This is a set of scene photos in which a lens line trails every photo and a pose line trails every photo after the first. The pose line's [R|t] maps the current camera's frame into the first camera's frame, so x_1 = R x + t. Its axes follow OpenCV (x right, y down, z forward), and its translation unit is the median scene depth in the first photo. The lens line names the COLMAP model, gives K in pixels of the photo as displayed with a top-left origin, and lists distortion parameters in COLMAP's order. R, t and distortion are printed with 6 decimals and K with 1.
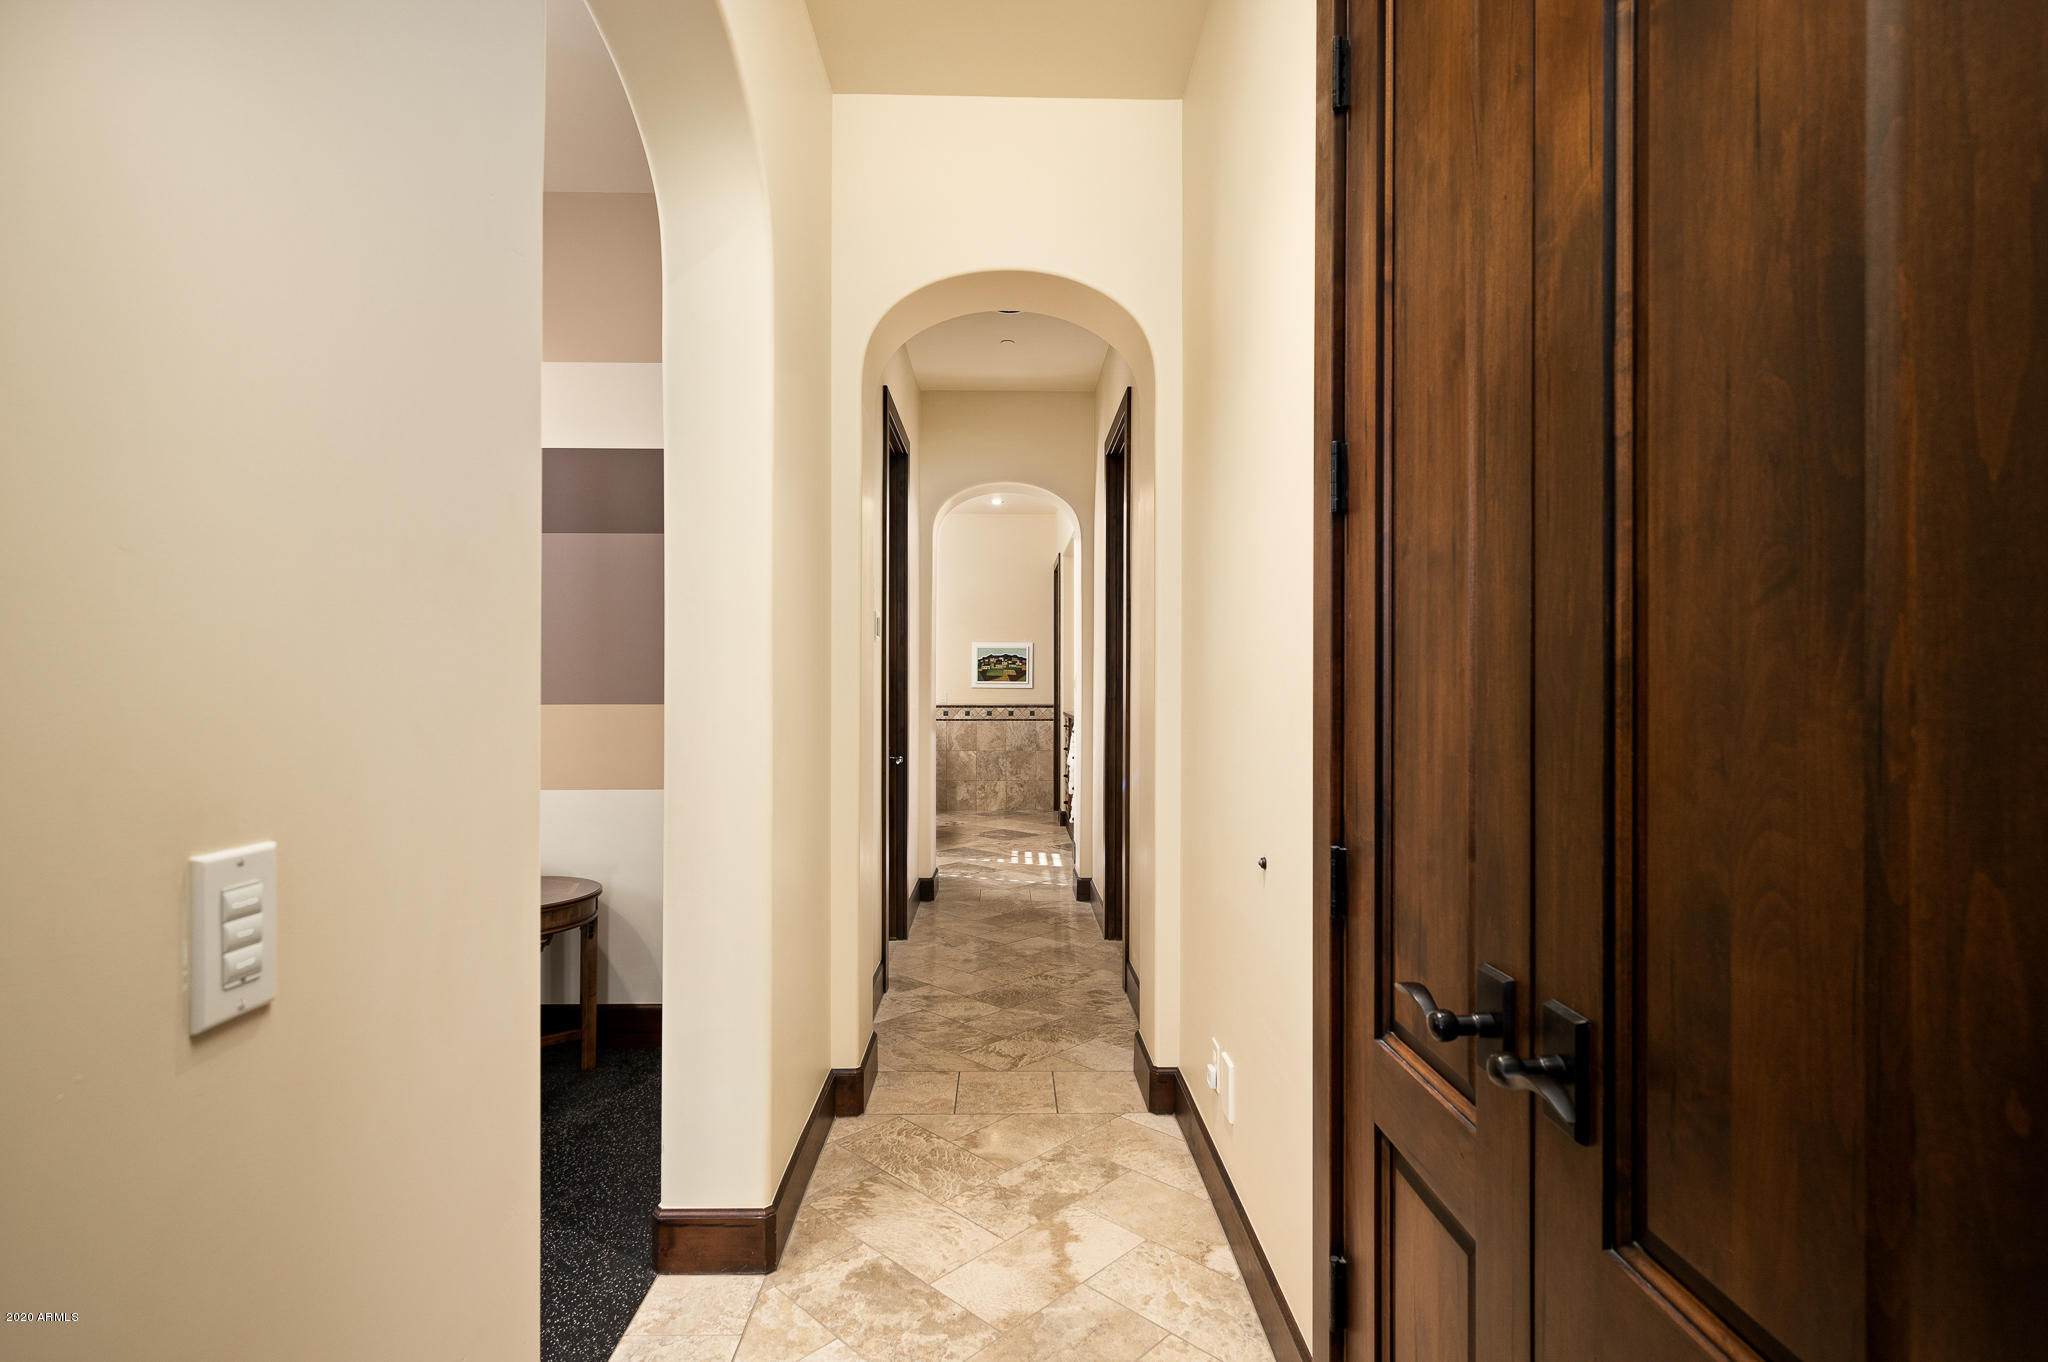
lens RADIAL K [[1001.8, 0, 1026.6], [0, 1001.8, 682.2], [0, 0, 1]] dist [0.000010, -0.000001]
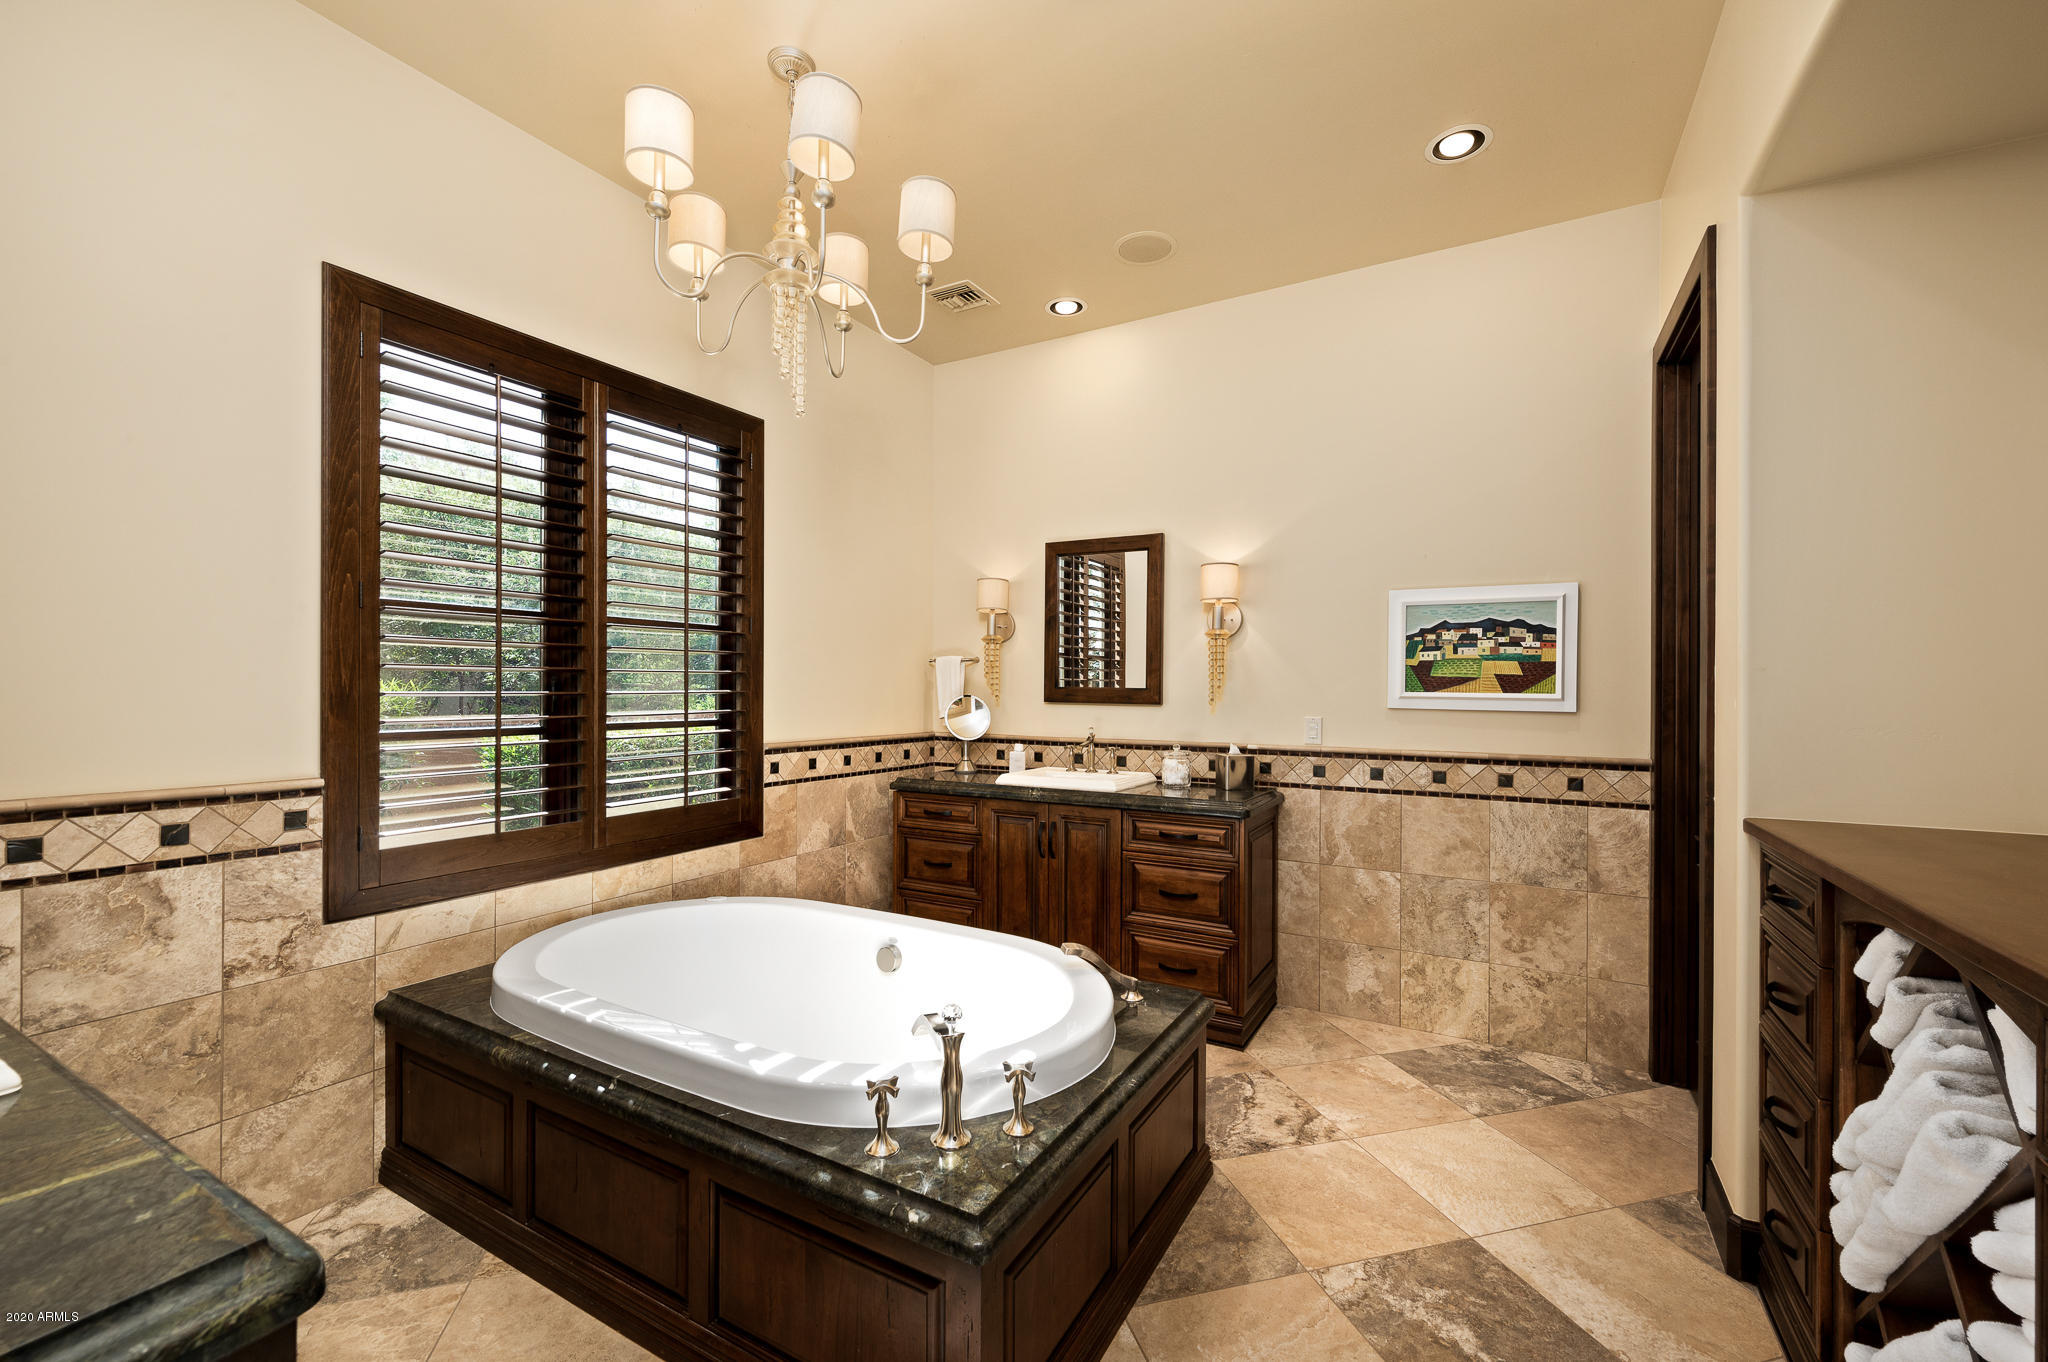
lens RADIAL K [[842.3, 0, 1025.6], [0, 842.3, 682.2], [0, 0, 1]] dist [-0.000032, 0.000018]
pose [[0.873158, 0.003318, -0.487426, -0.018788], [-0.004485, 0.999989, -0.001227, -0.003401], [0.487416, 0.003258, 0.873164, 0.648272]]
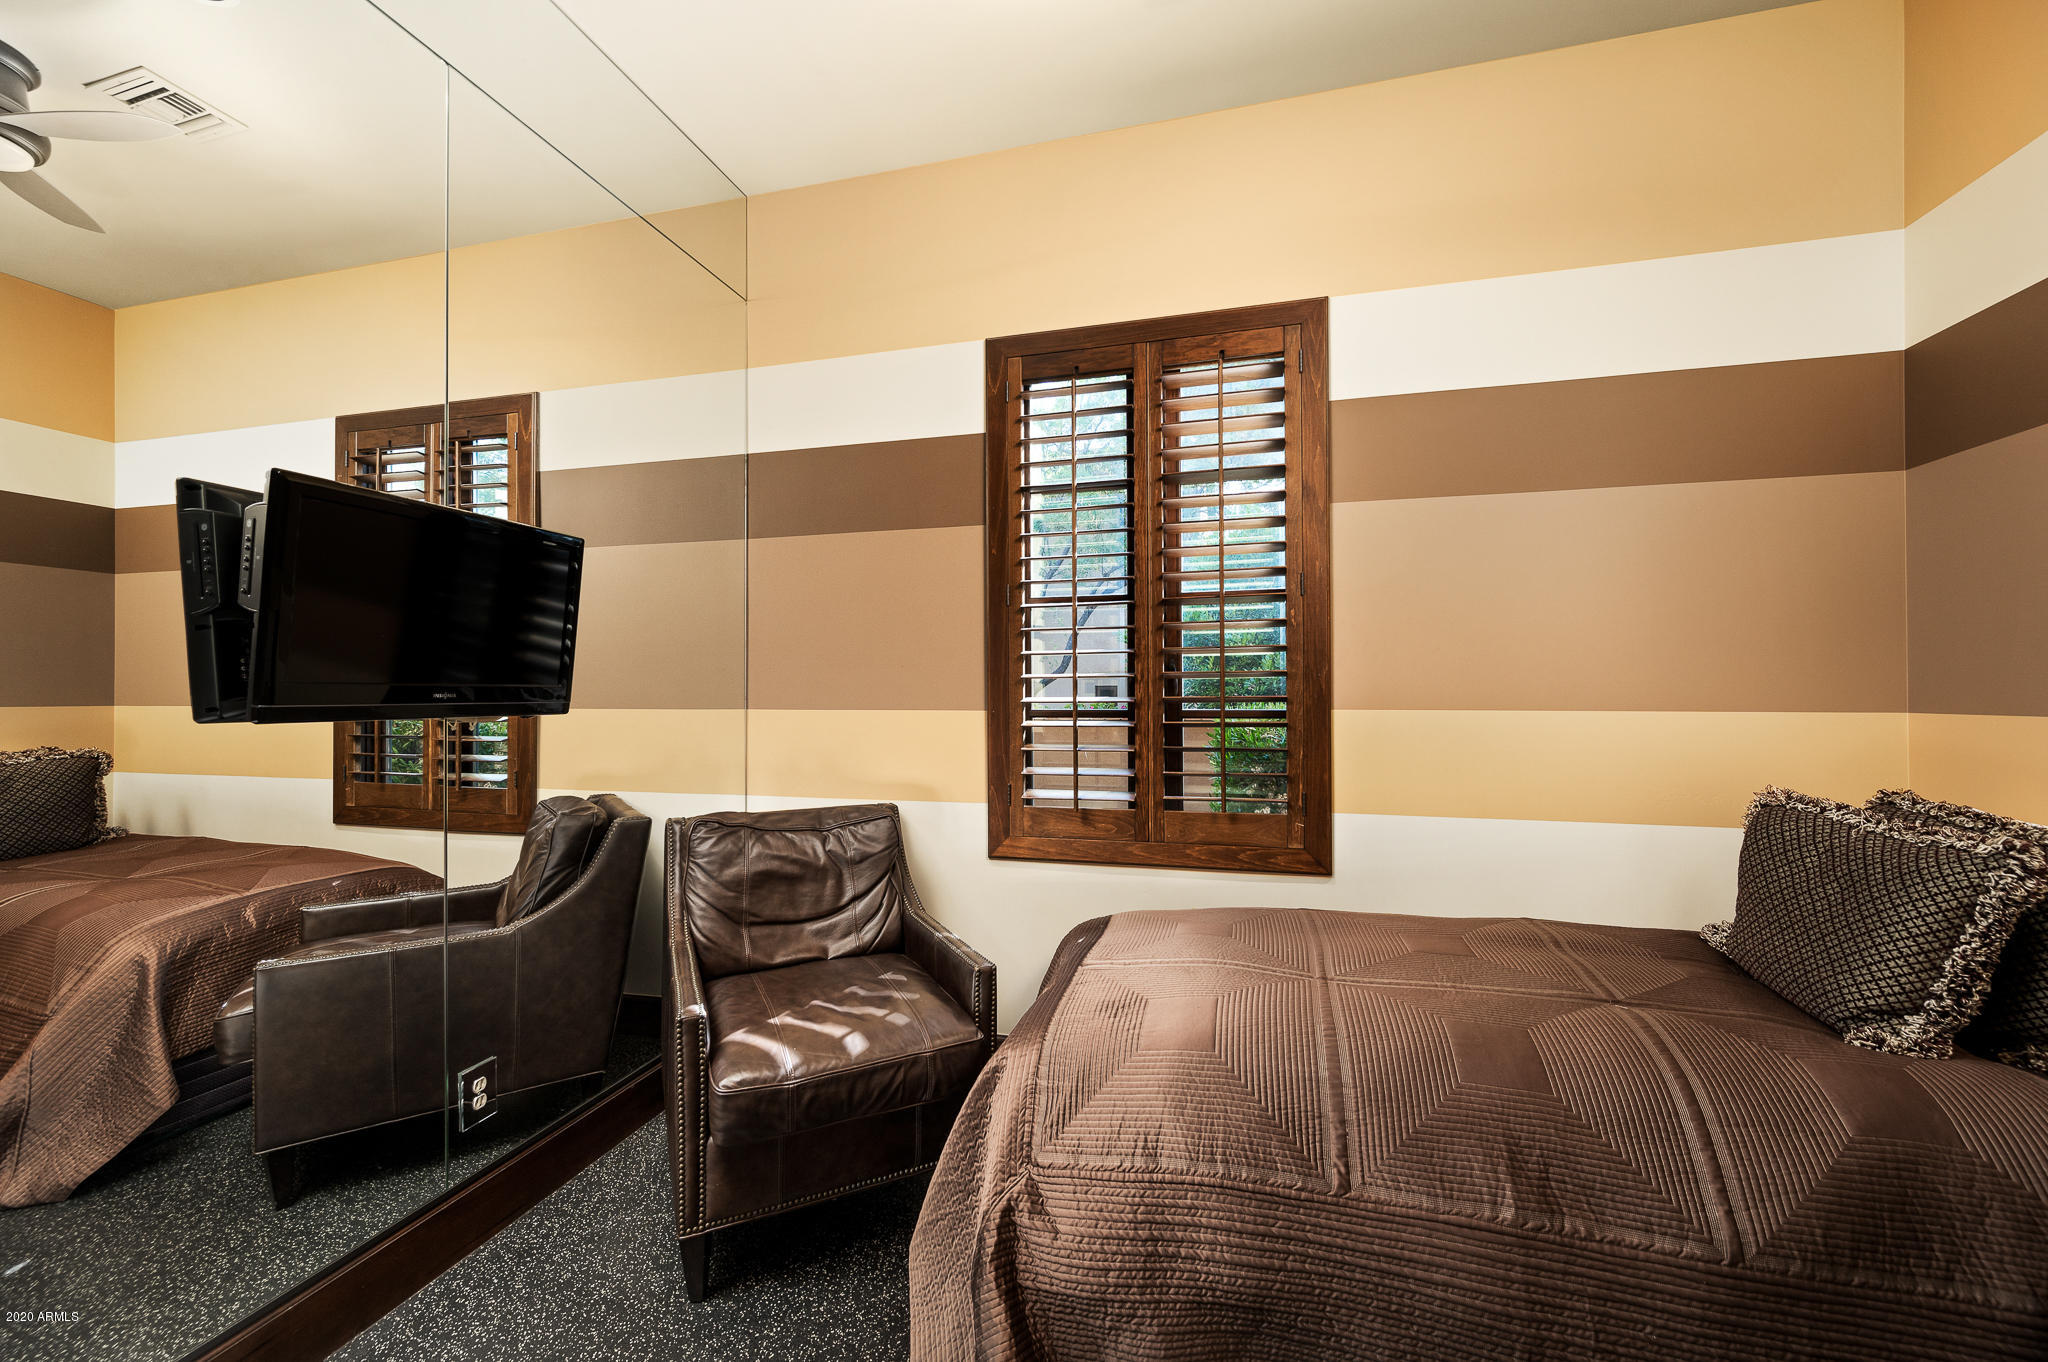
lens RADIAL K [[842.3, 0, 1021.3], [0, 842.3, 674.4], [0, 0, 1]] dist [-0.000032, 0.000018]
pose [[-0.270414, 0.012588, -0.962662, -0.018220], [0.013366, 0.999867, 0.009320, -0.003262], [0.962651, -0.010347, -0.270547, 0.739209]]
